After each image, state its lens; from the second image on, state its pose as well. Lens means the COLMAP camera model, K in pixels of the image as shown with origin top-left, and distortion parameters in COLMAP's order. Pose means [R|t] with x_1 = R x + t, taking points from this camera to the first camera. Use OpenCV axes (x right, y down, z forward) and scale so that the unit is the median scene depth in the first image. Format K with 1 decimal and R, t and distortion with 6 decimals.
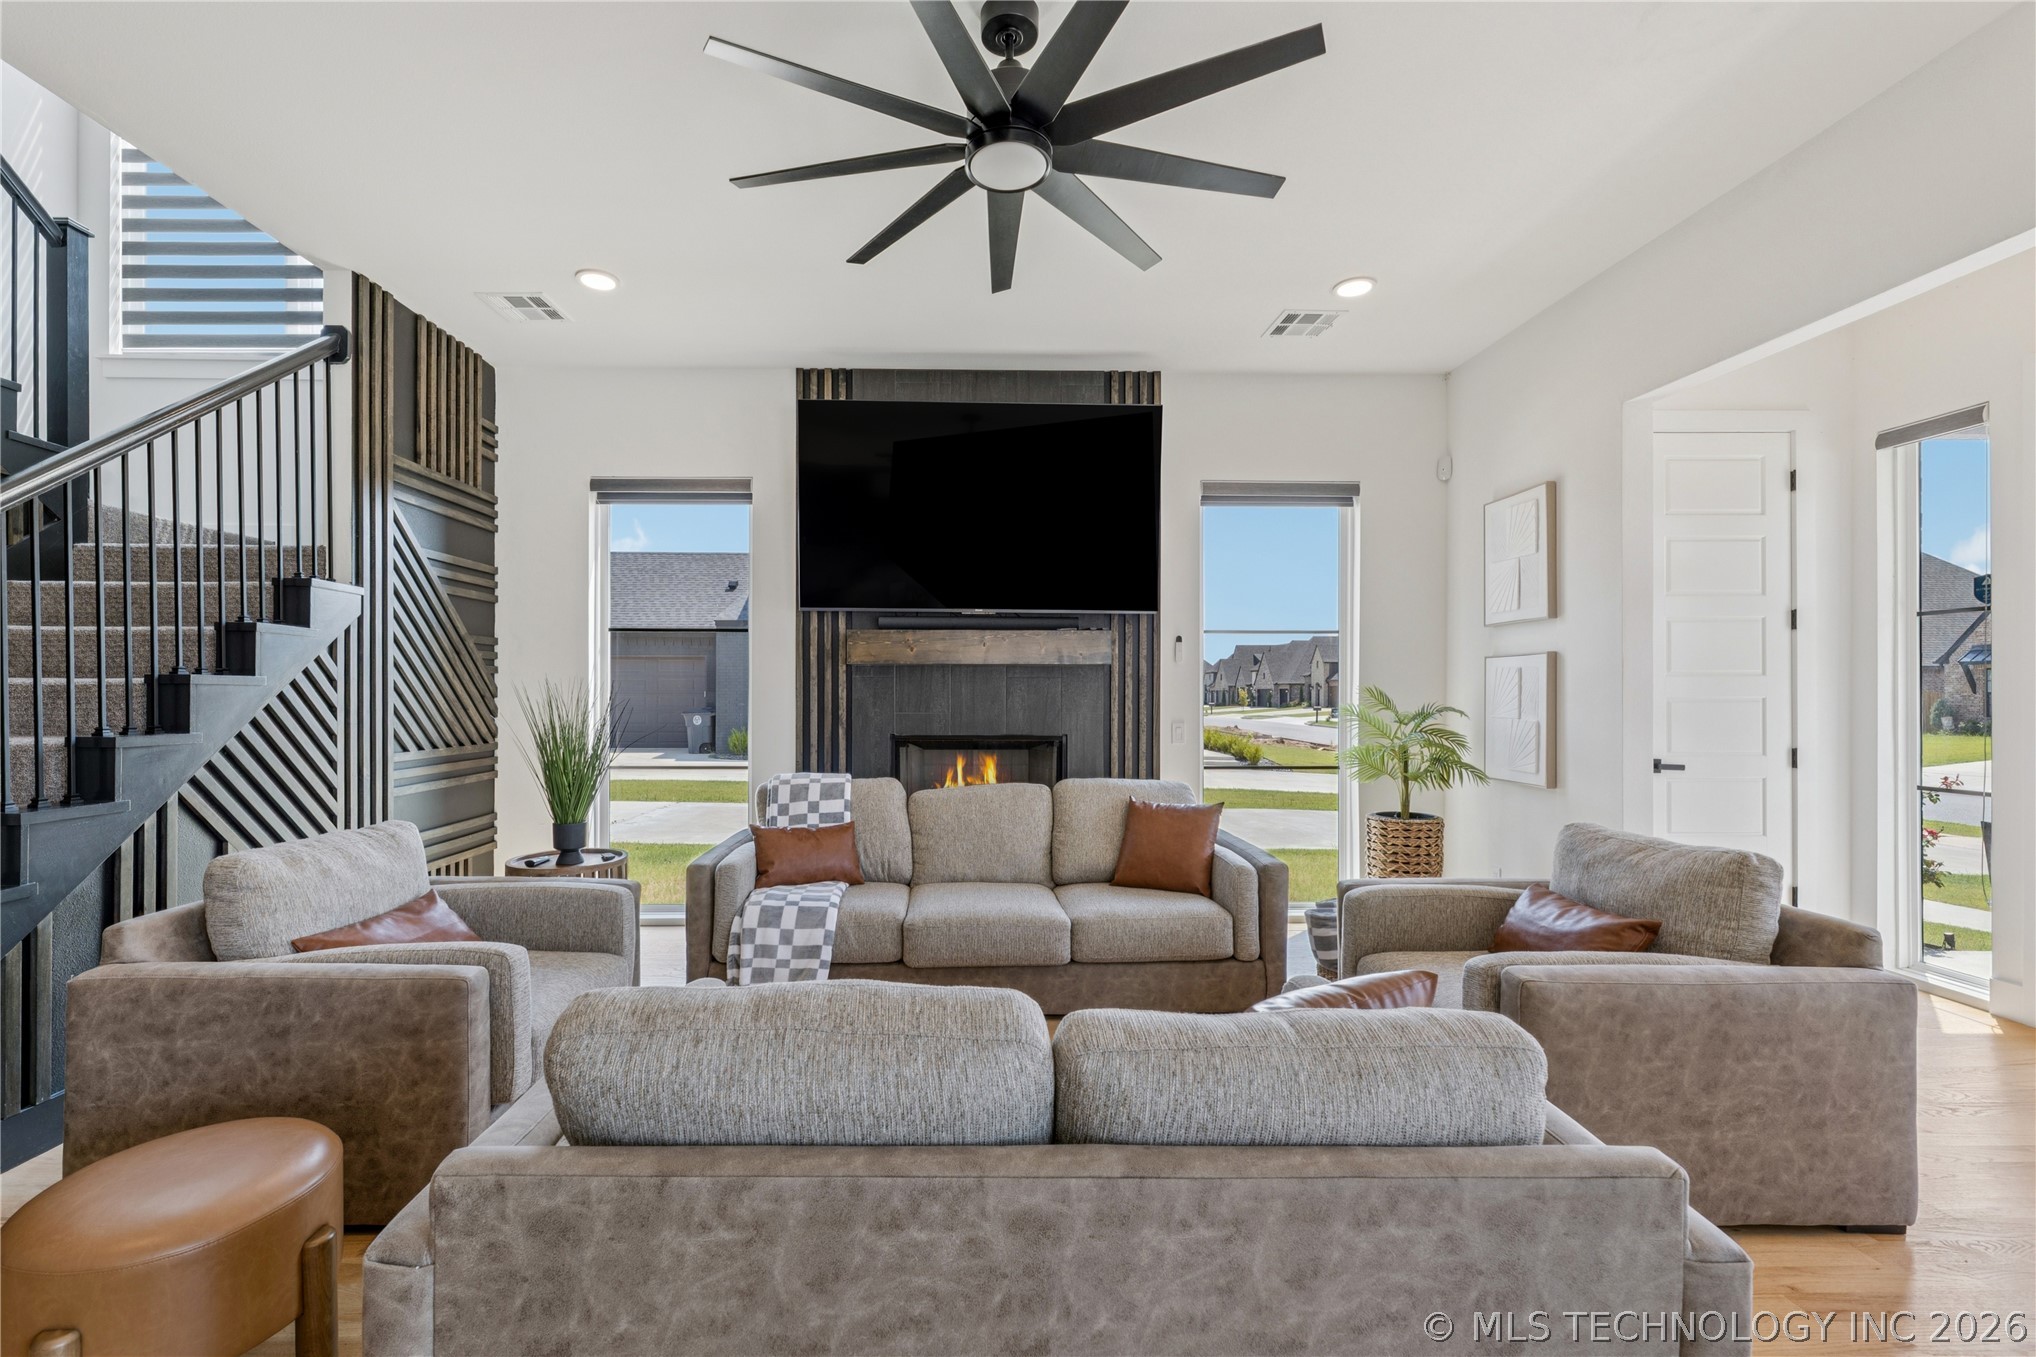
lens RADIAL K [[840.8, 0, 981.4], [0, 840.8, 700.5], [0, 0, 1]] dist [-0.002490, 0.000631]
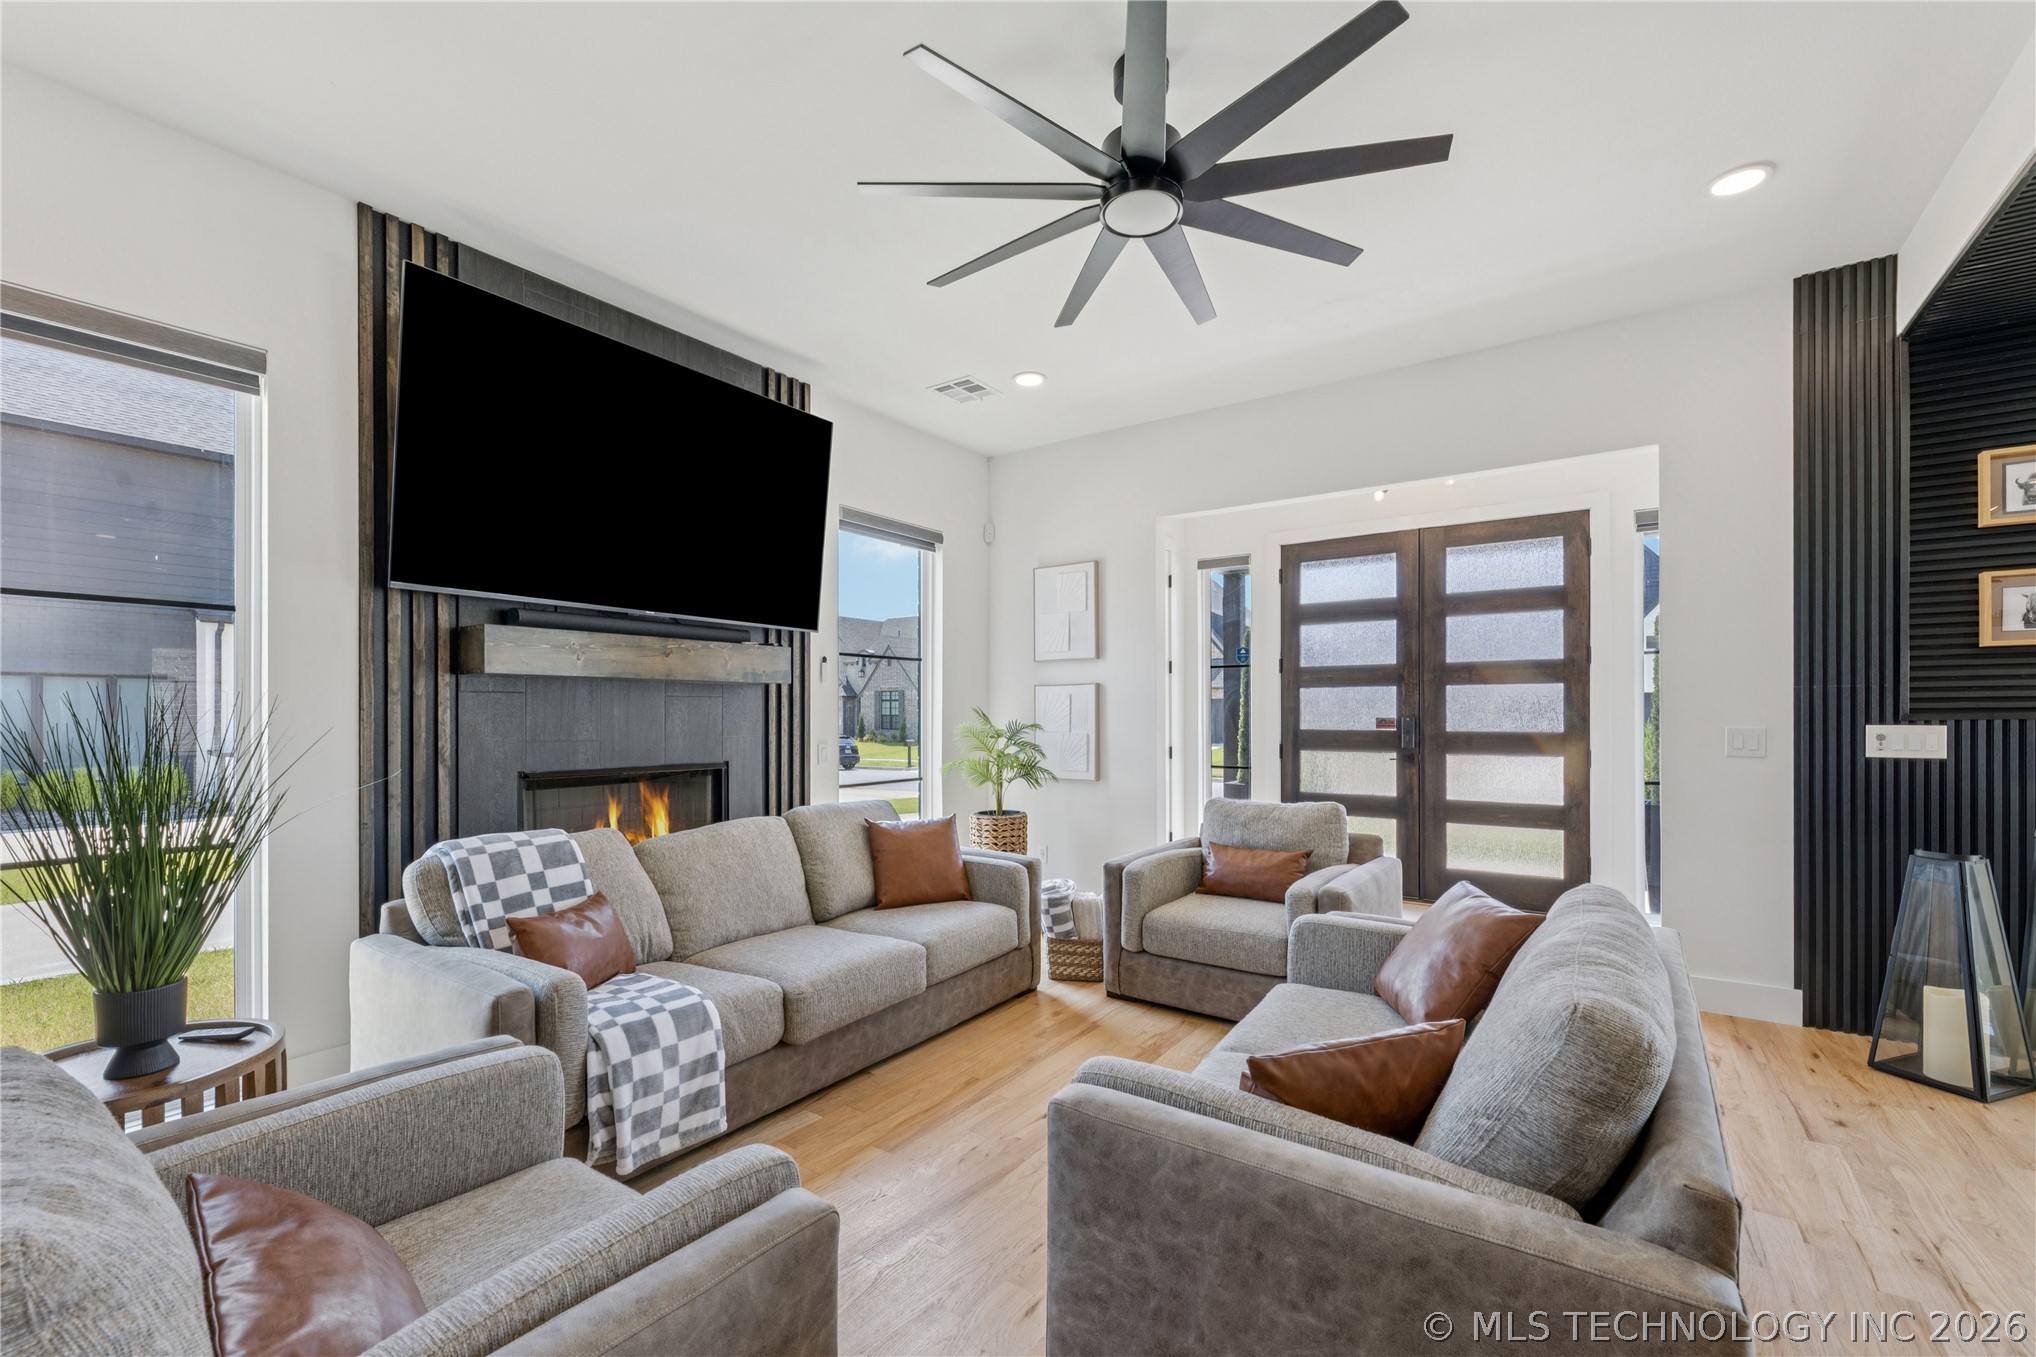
lens RADIAL K [[840.8, 0, 1008.4], [0, 840.8, 715.1], [0, 0, 1]] dist [-0.002490, 0.000631]
pose [[0.603878, -0.004054, 0.797067, -0.479257], [0.011622, 0.999926, -0.003719, -0.001474], [-0.796992, 0.011509, 0.603880, 0.259180]]
